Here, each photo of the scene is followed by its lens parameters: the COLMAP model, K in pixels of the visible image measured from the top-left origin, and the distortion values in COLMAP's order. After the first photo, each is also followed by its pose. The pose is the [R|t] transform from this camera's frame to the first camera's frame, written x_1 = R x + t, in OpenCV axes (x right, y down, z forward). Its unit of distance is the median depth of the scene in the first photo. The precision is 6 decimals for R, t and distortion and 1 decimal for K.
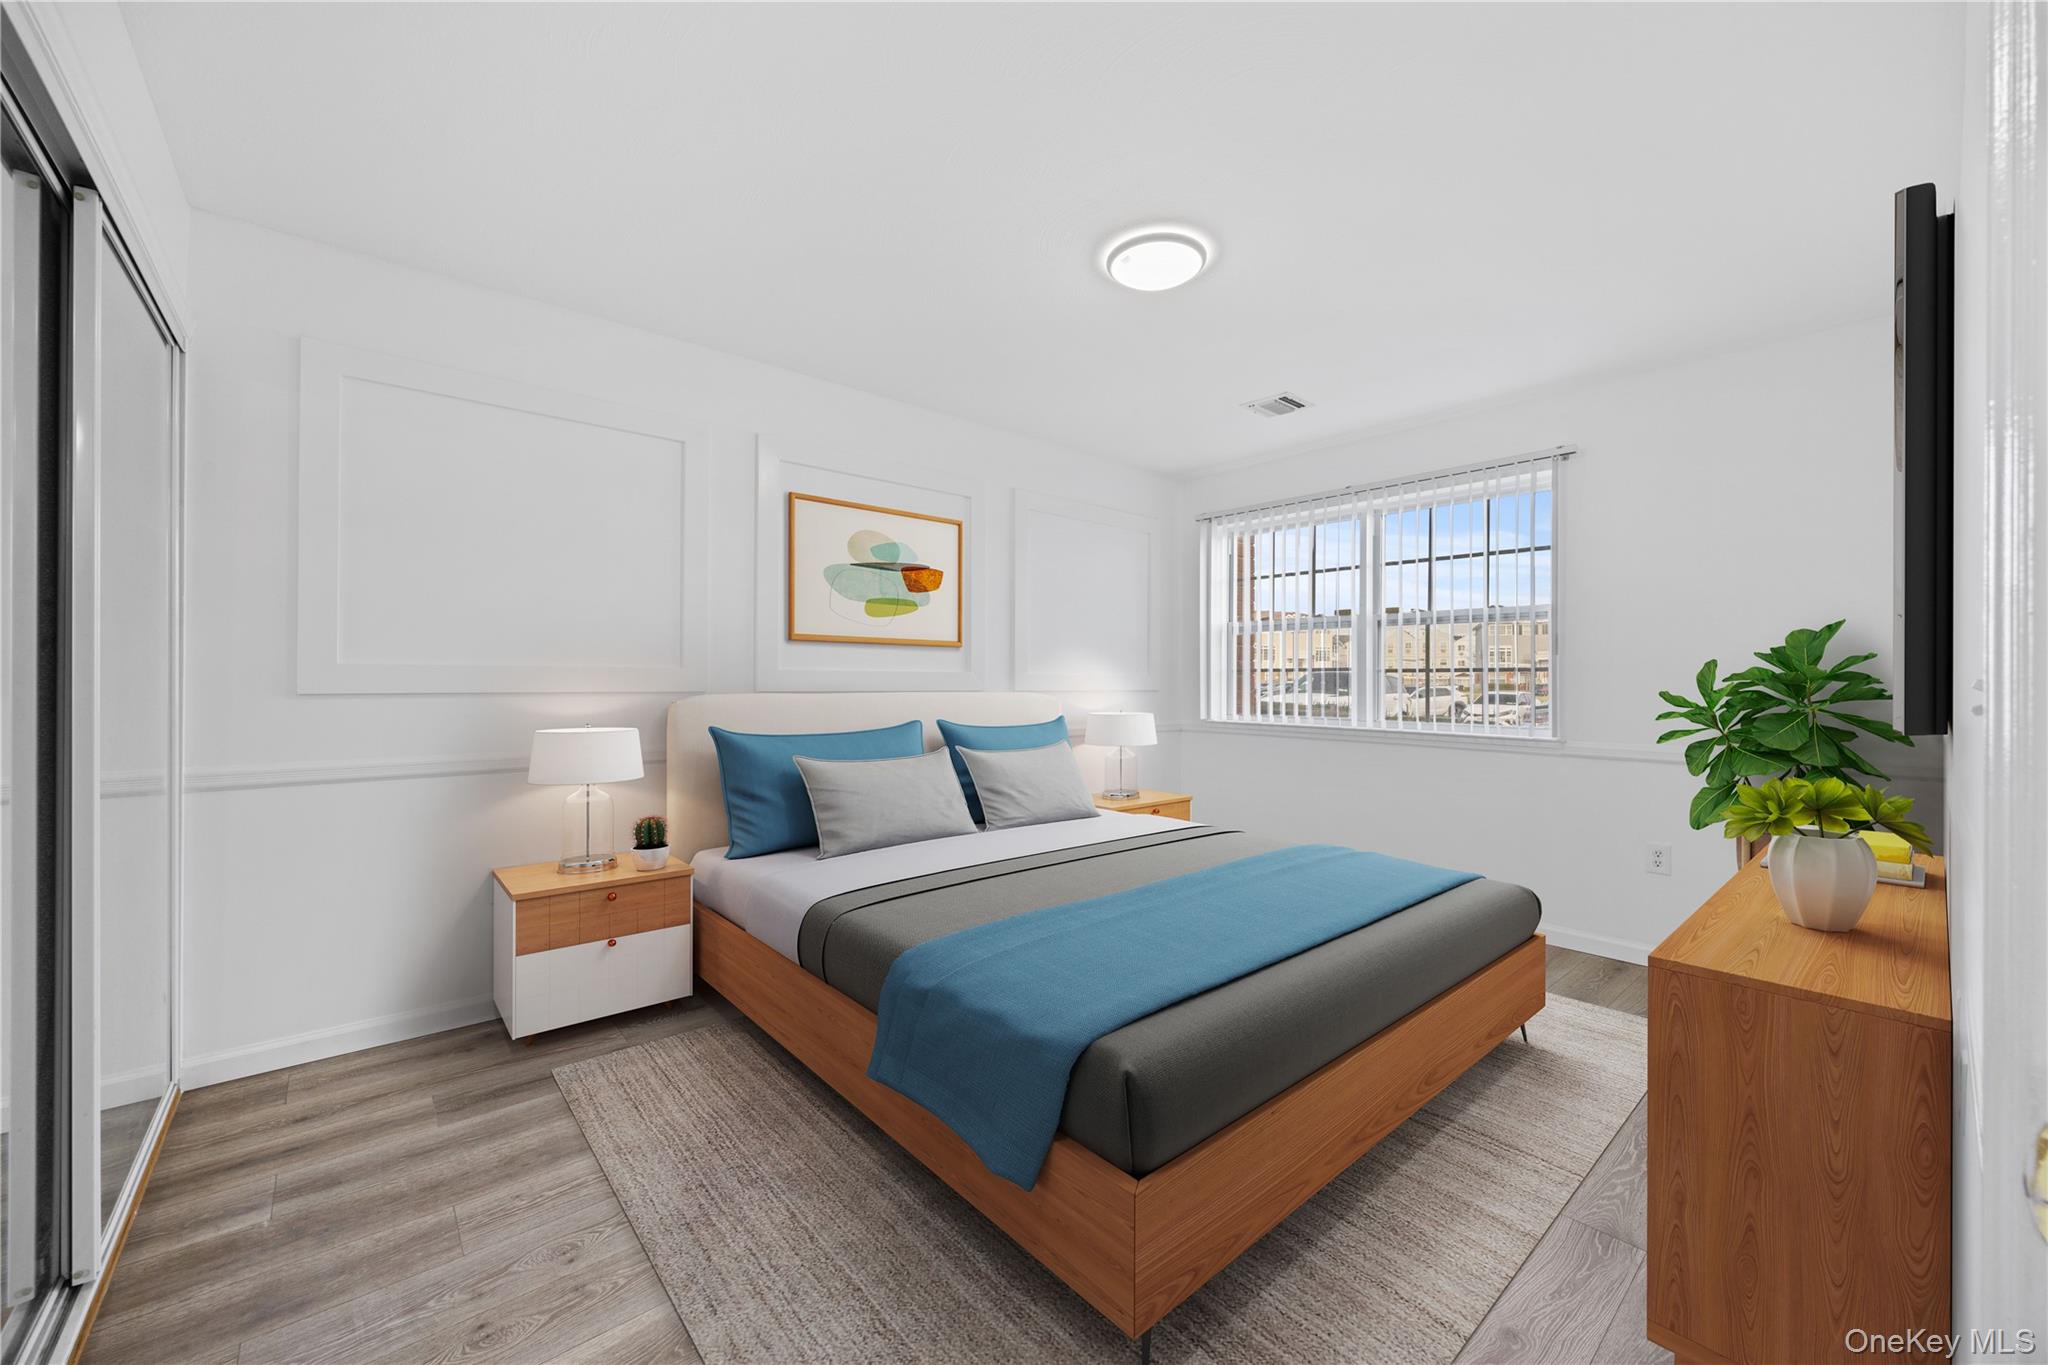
lens RADIAL K [[792.8, 0, 1029.9], [0, 792.8, 692.0], [0, 0, 1]] dist [0.015073, 0.000008]
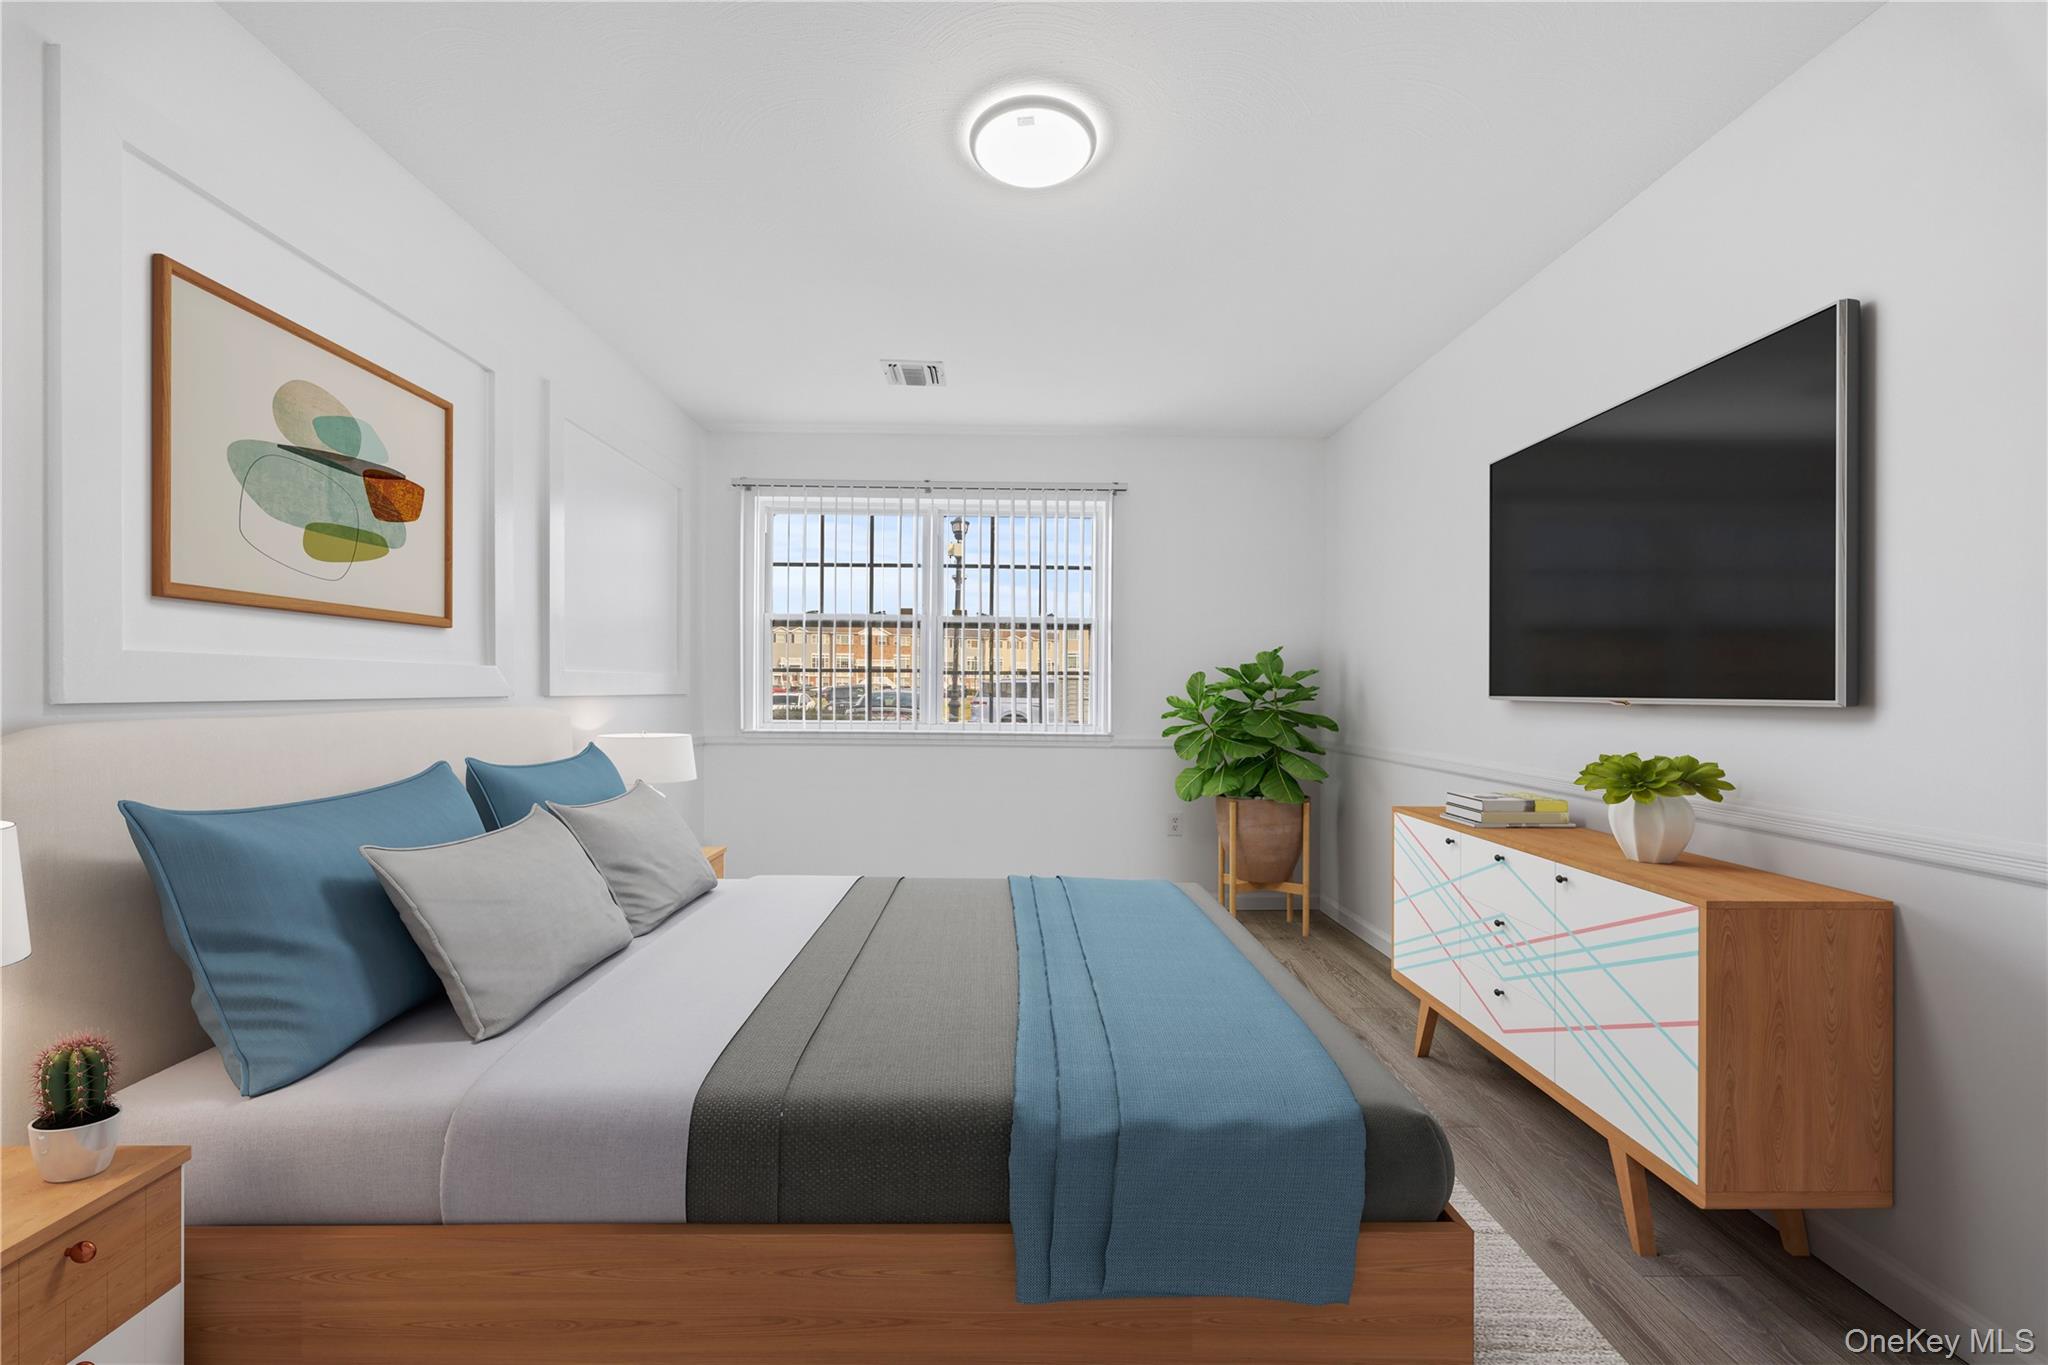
lens RADIAL K [[835.5, 0, 1014.0], [0, 835.5, 668.9], [0, 0, 1]] dist [0.009290, 0.000380]
pose [[0.655597, 0.019495, 0.754860, -0.313182], [0.005686, 0.999511, -0.030751, -0.002072], [-0.755090, 0.024452, 0.655165, 0.305554]]
